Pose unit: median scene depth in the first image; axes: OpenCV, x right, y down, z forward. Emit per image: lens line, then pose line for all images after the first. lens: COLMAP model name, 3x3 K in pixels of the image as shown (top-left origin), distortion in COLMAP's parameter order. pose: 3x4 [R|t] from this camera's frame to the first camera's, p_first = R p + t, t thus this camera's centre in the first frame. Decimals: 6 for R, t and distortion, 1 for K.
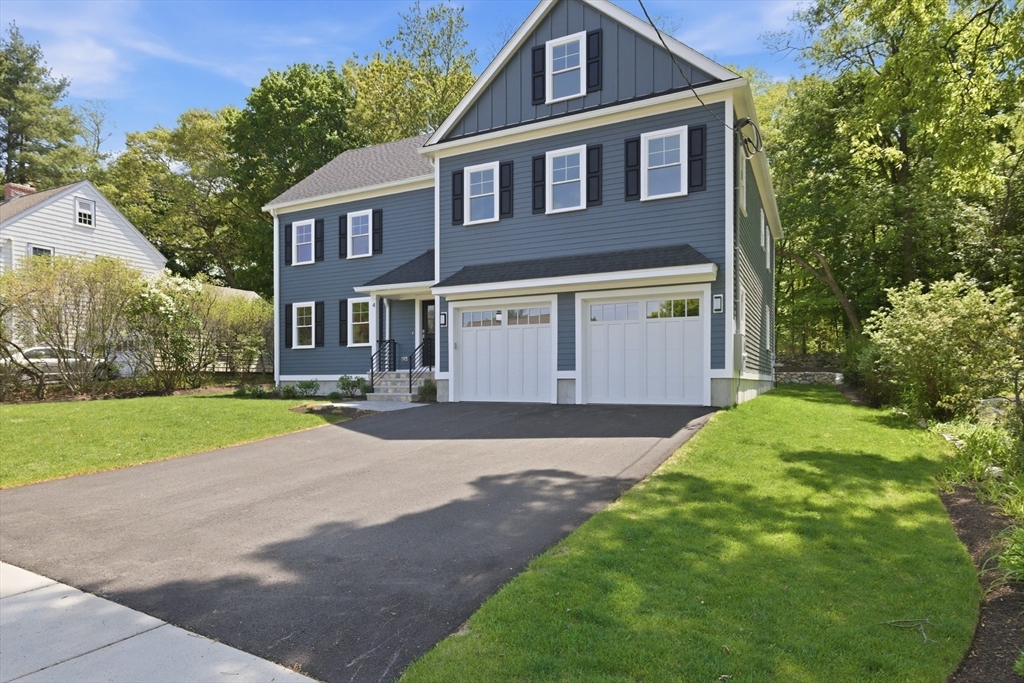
lens RADIAL K [[597.0, 0, 512.1], [0, 597.0, 342.5], [0, 0, 1]] dist [-0.005242, -0.001219]
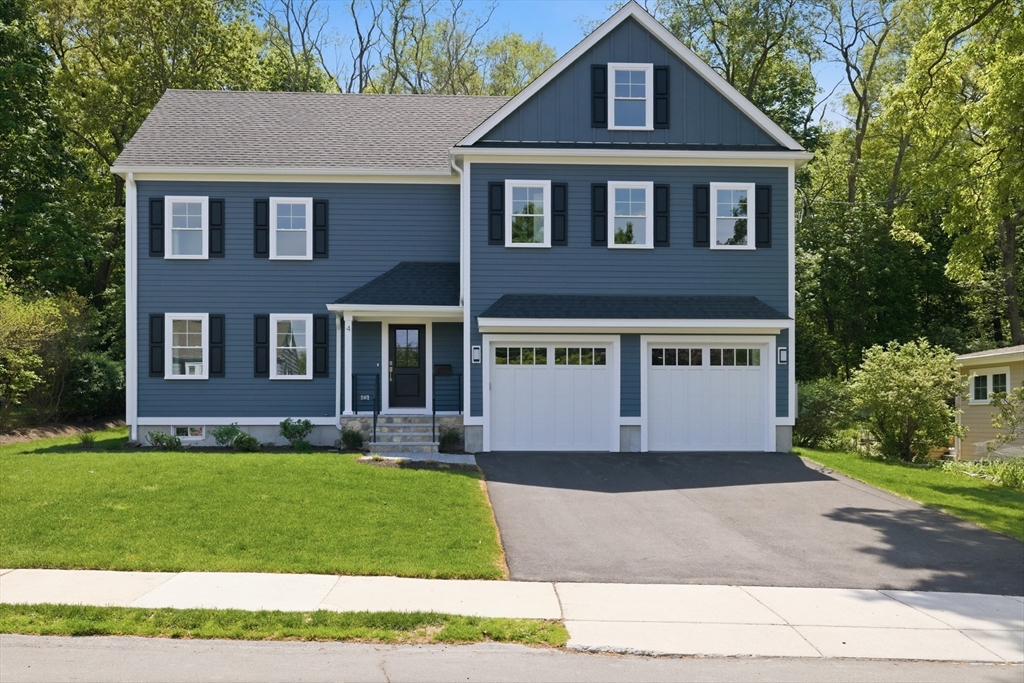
lens RADIAL K [[884.0, 0, 511.7], [0, 884.0, 343.7], [0, 0, 1]] dist [-0.007616, 0.003625]
pose [[0.876889, 0.045796, 0.478506, -0.719765], [-0.035102, 0.998894, -0.031275, -0.017180], [-0.479410, 0.010628, 0.877527, -0.135475]]
